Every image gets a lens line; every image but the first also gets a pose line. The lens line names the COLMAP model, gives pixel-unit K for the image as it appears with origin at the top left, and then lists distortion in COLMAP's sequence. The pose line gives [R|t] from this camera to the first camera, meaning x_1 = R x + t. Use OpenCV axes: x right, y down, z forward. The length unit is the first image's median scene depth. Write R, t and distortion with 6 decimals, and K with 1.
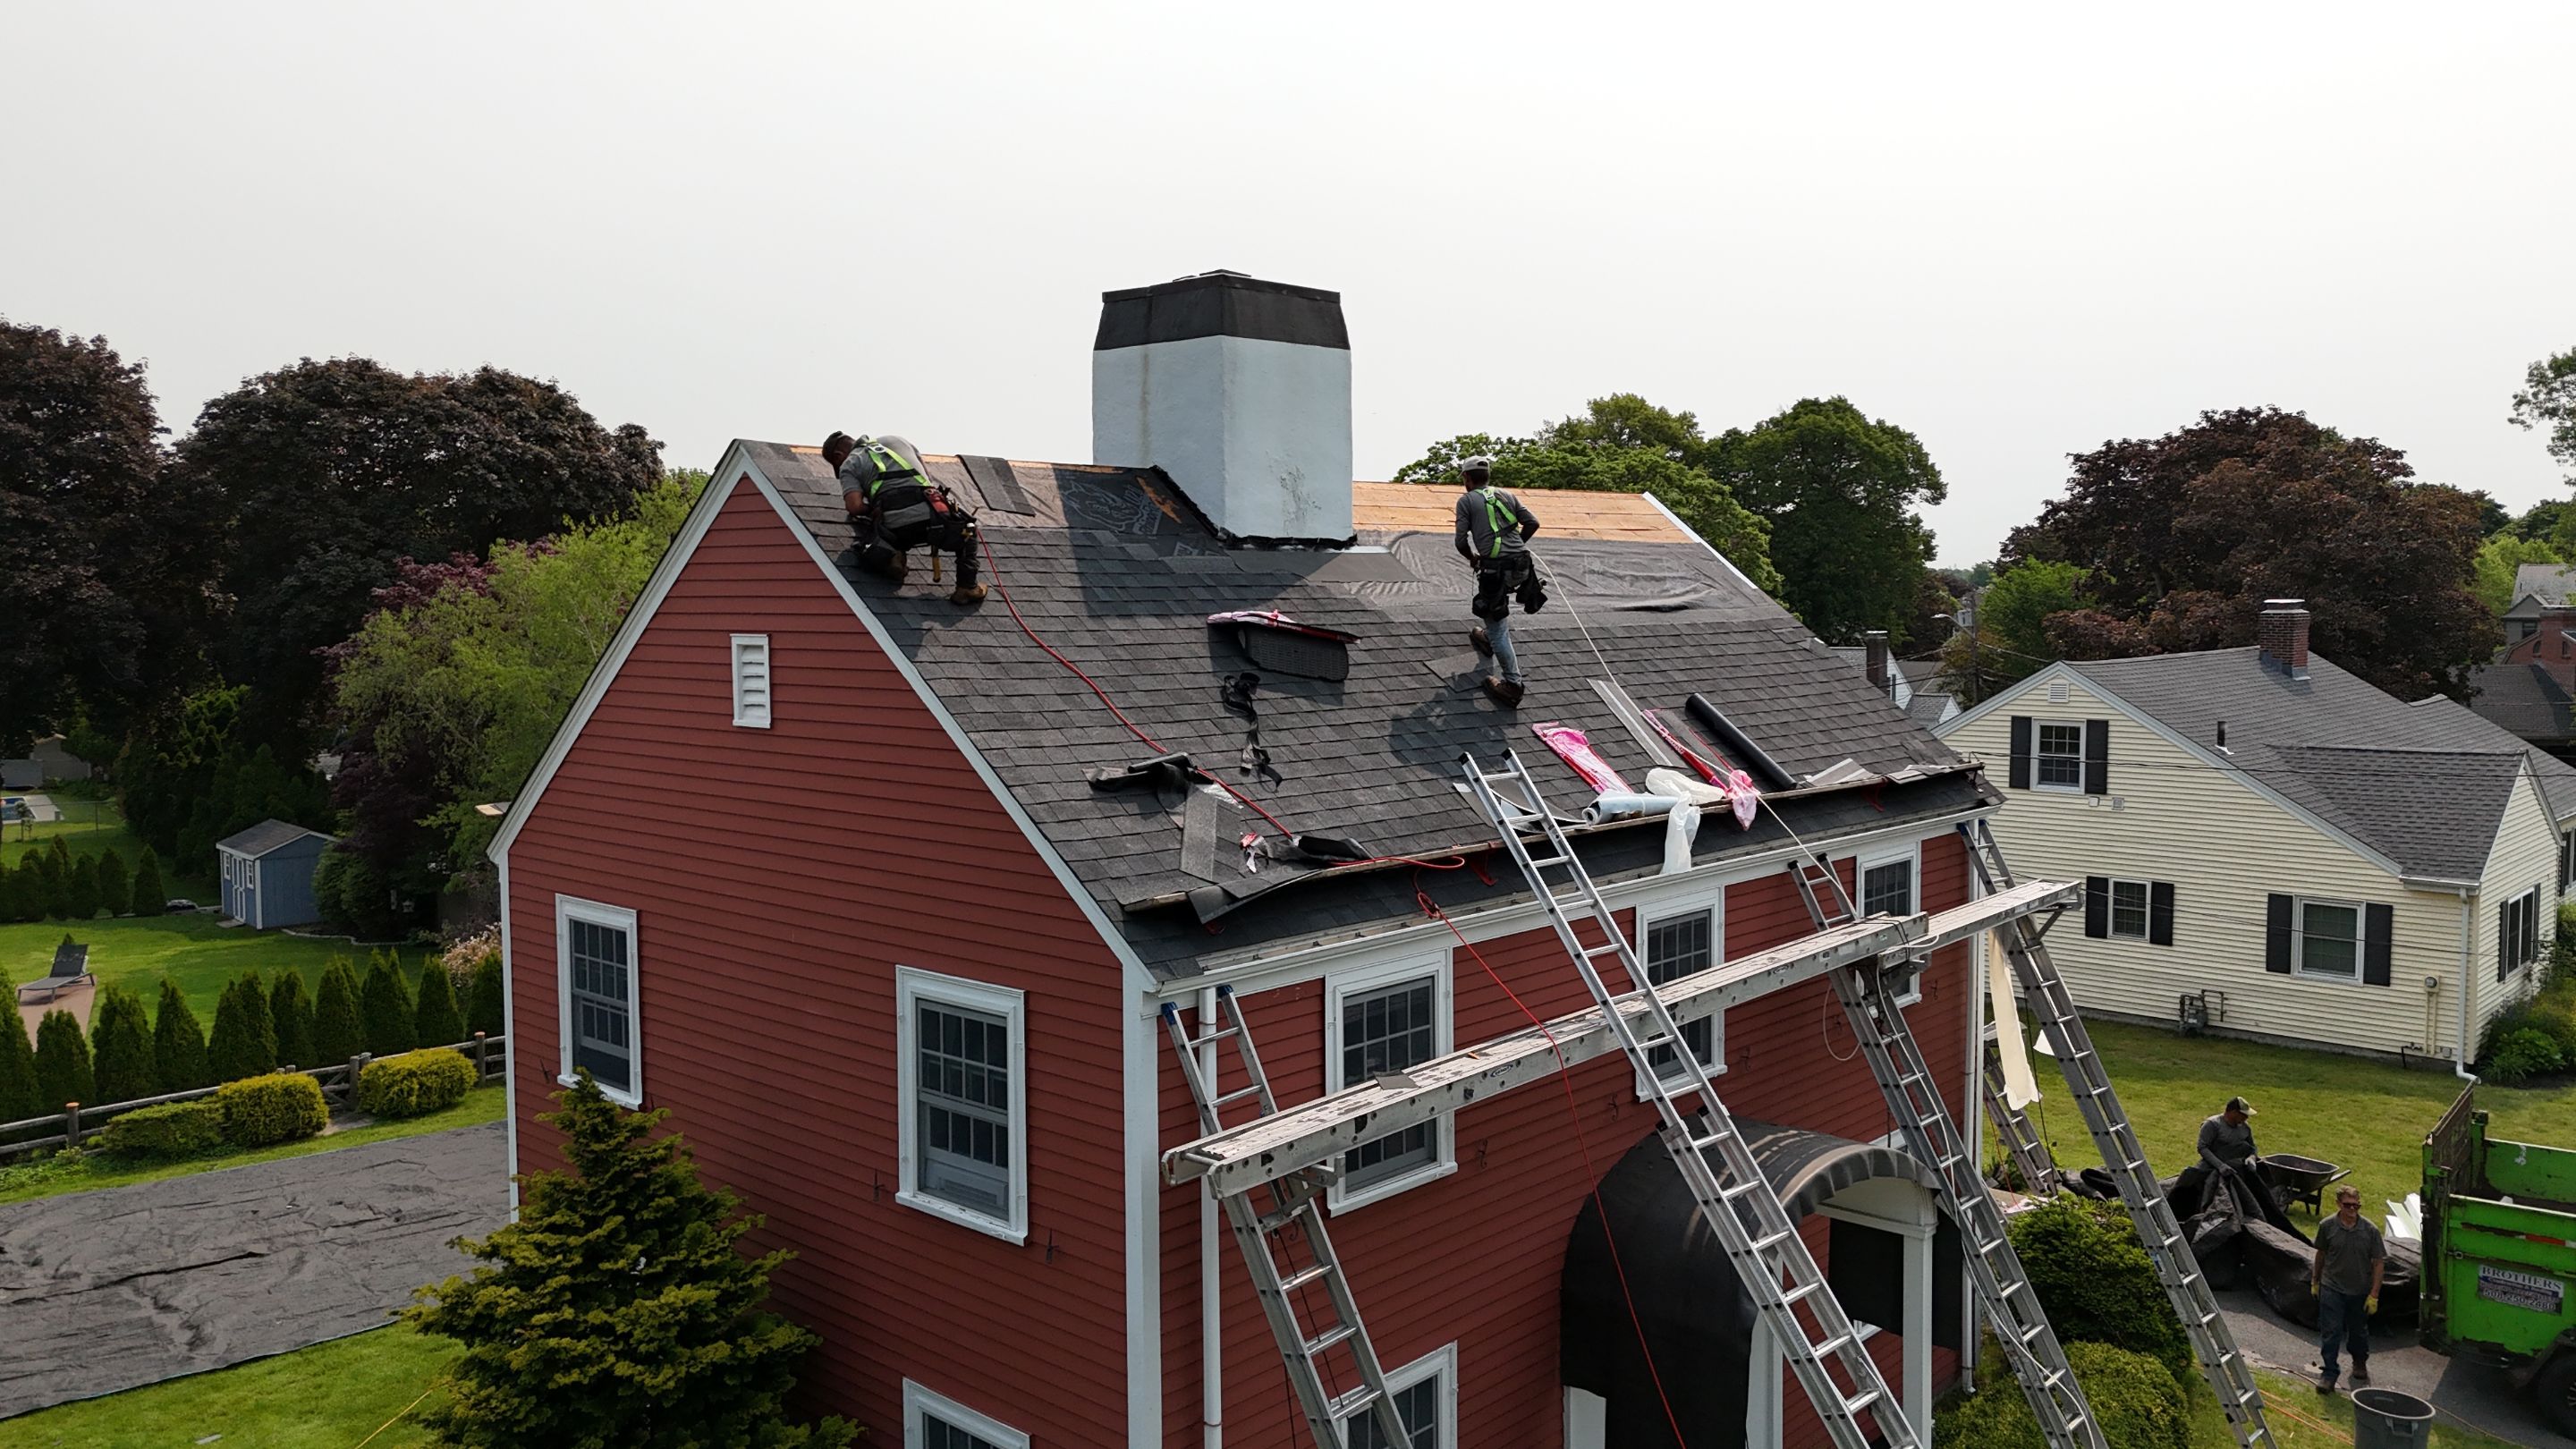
lens RADIAL K [[1894.6, 0, 1284.7], [0, 1894.6, 711.0], [0, 0, 1]] dist [0.063445, -0.041666]
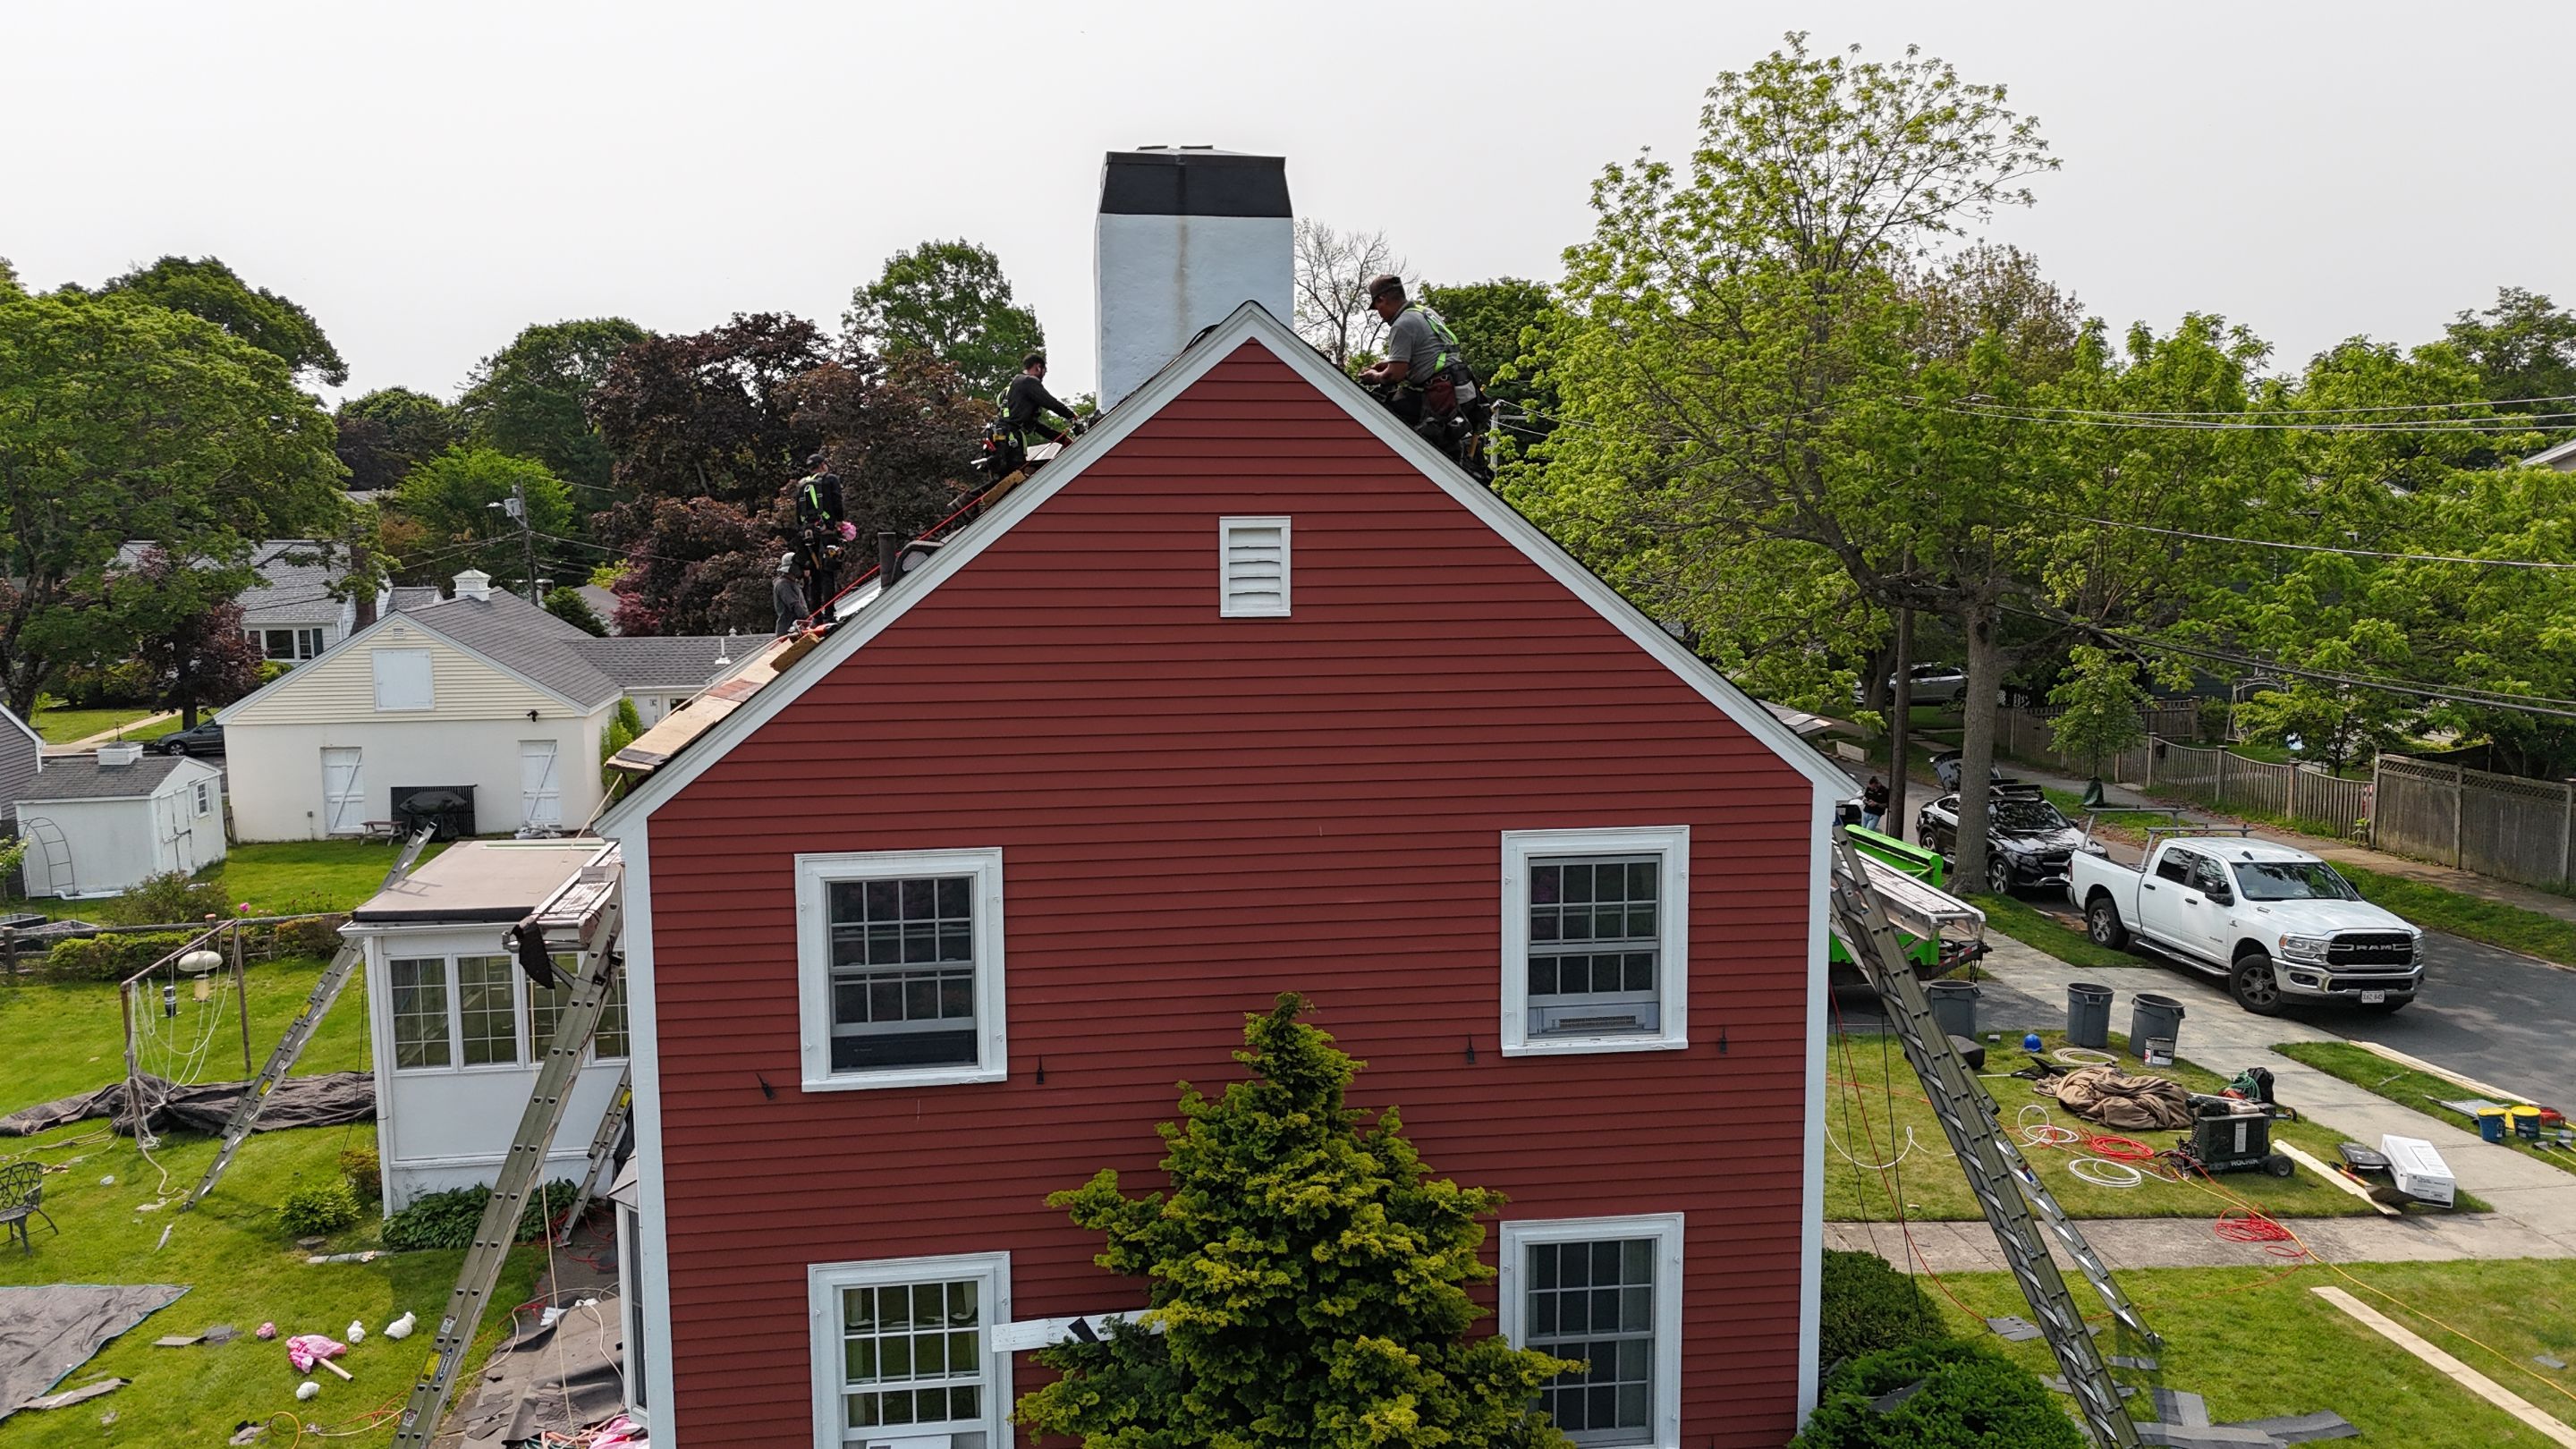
lens RADIAL K [[1894.6, 0, 1284.7], [0, 1894.6, 711.0], [0, 0, 1]] dist [0.063445, -0.041666]
pose [[0.637173, -0.093342, 0.765047, -0.840172], [0.049653, 0.995549, 0.080111, -0.016384], [-0.769119, -0.013058, 0.638972, 0.341597]]
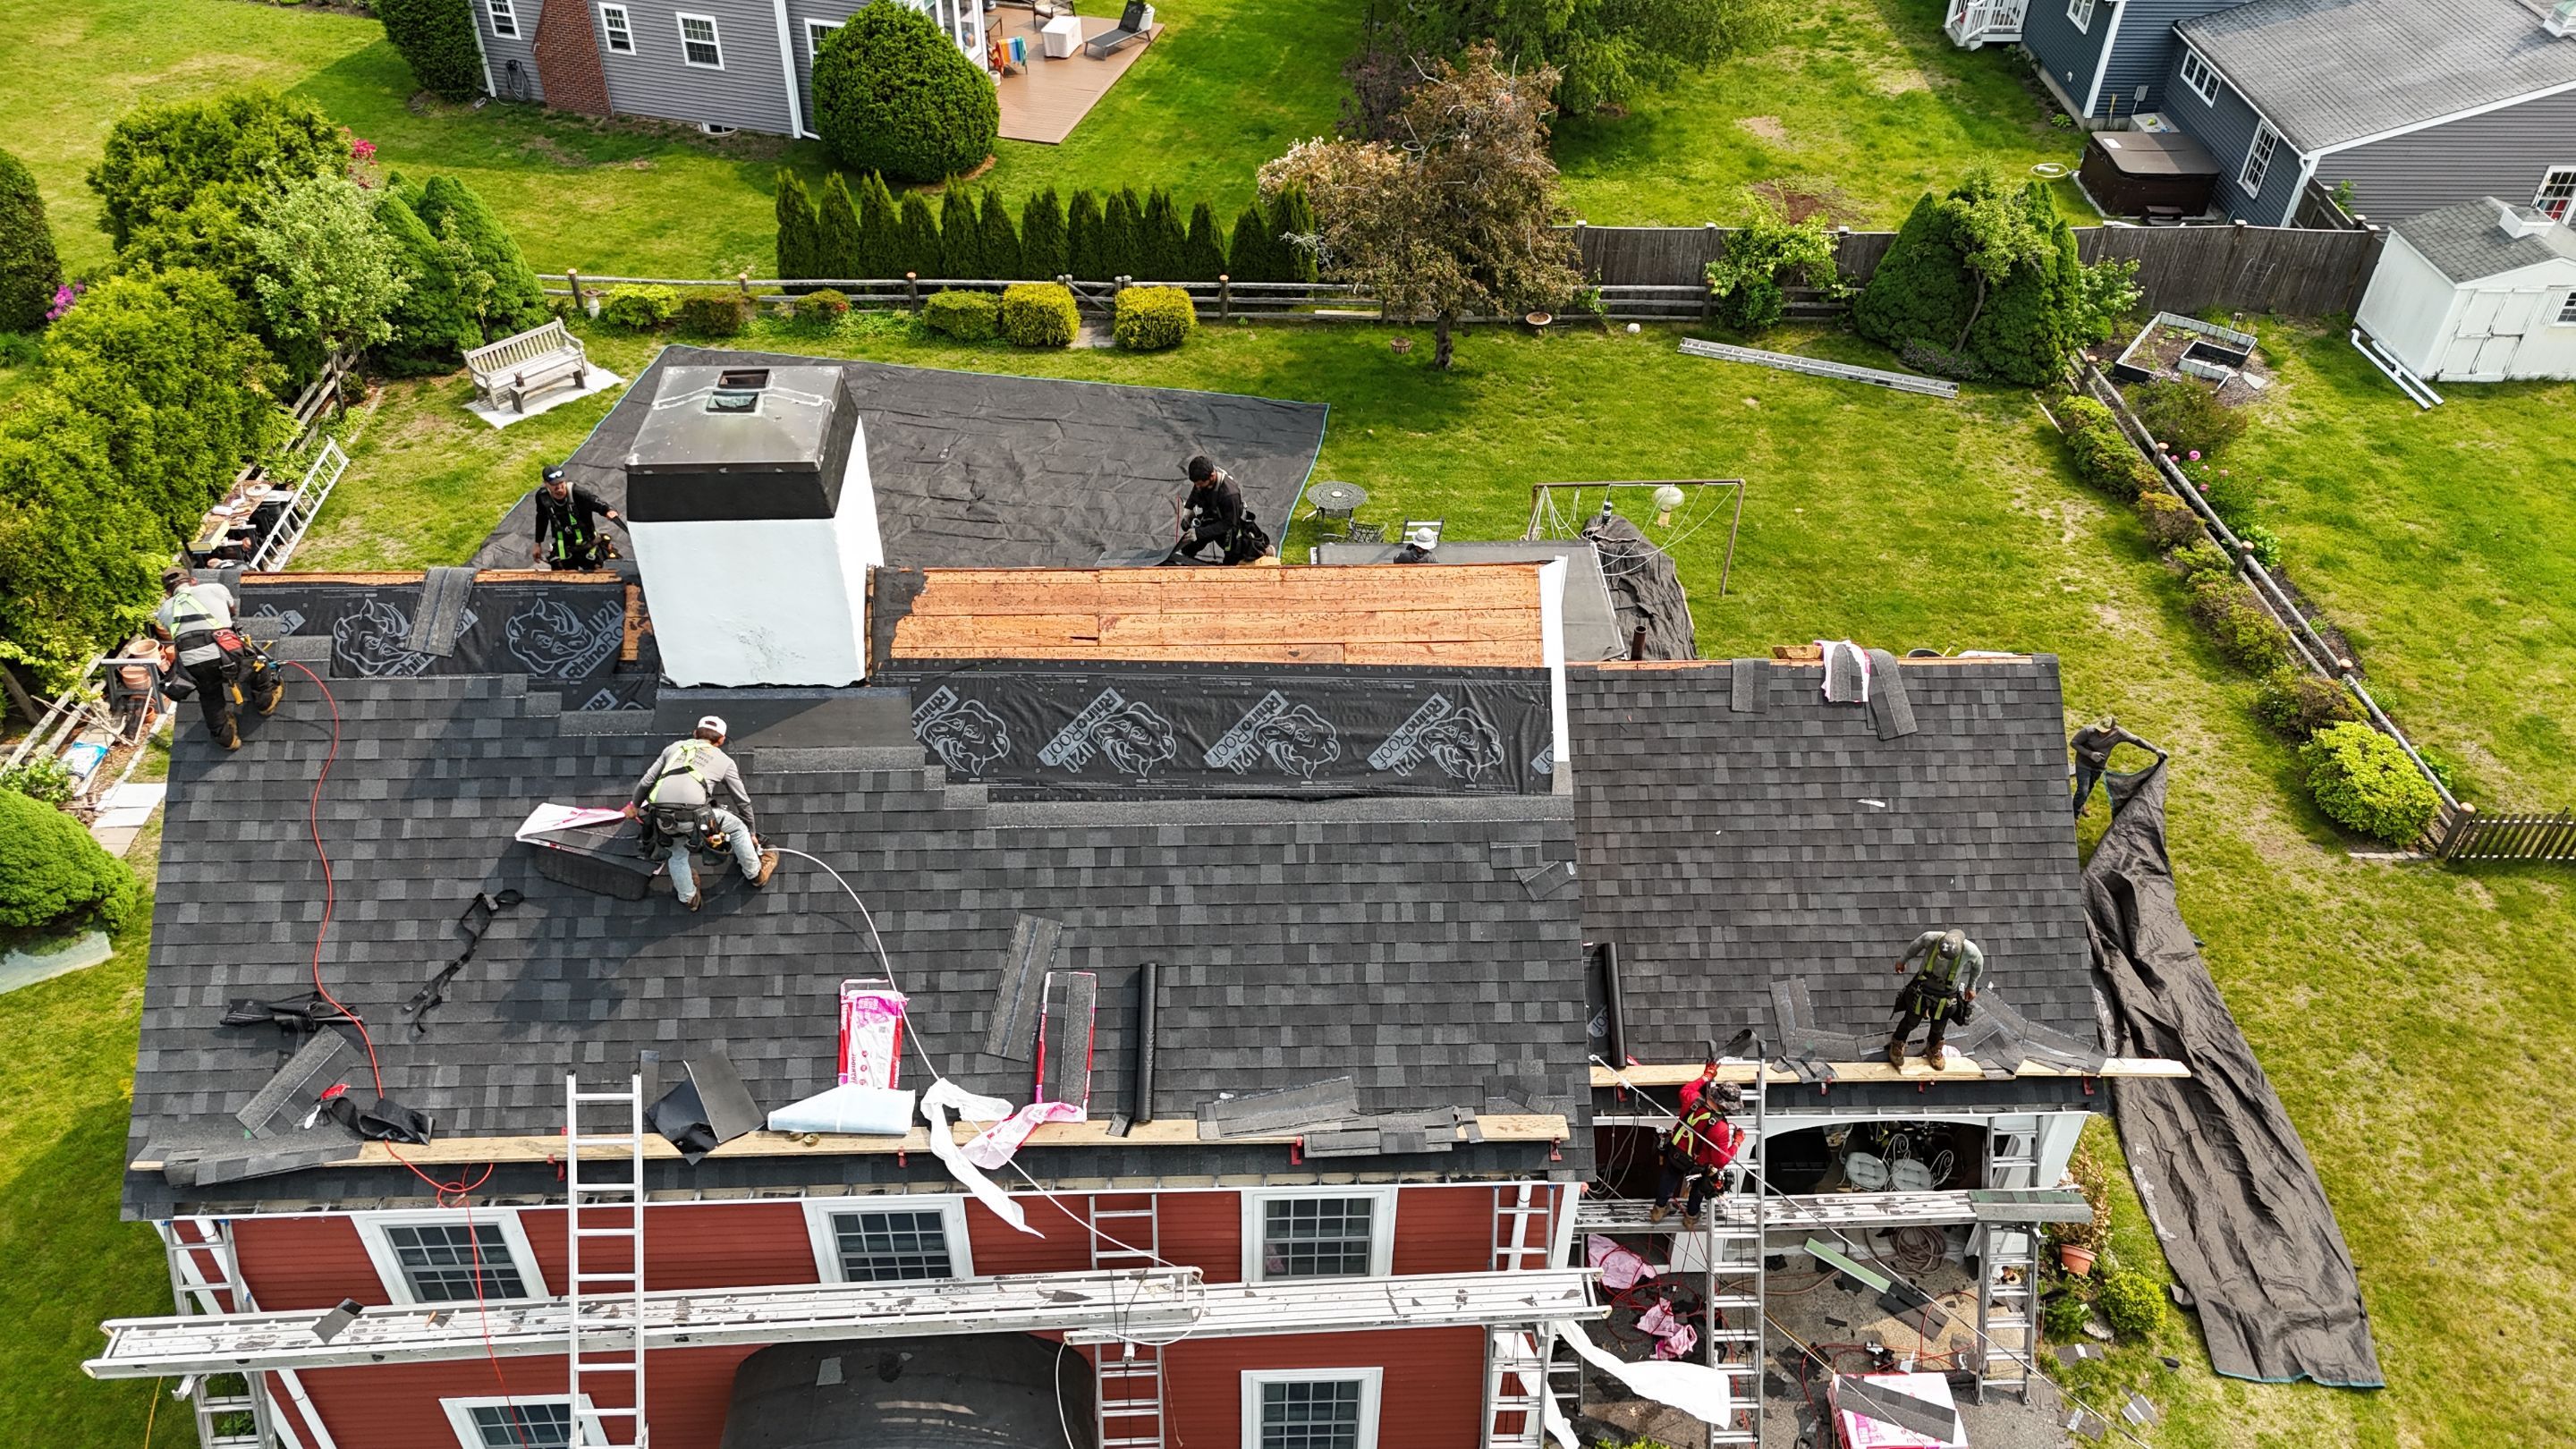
lens RADIAL K [[1894.6, 0, 1284.7], [0, 1894.6, 711.0], [0, 0, 1]] dist [0.063445, -0.041666]
pose [[0.703685, 0.465103, -0.537129, 0.755984], [-0.060405, 0.792398, 0.607006, -0.718820], [0.707940, -0.394695, 0.585693, 0.618789]]
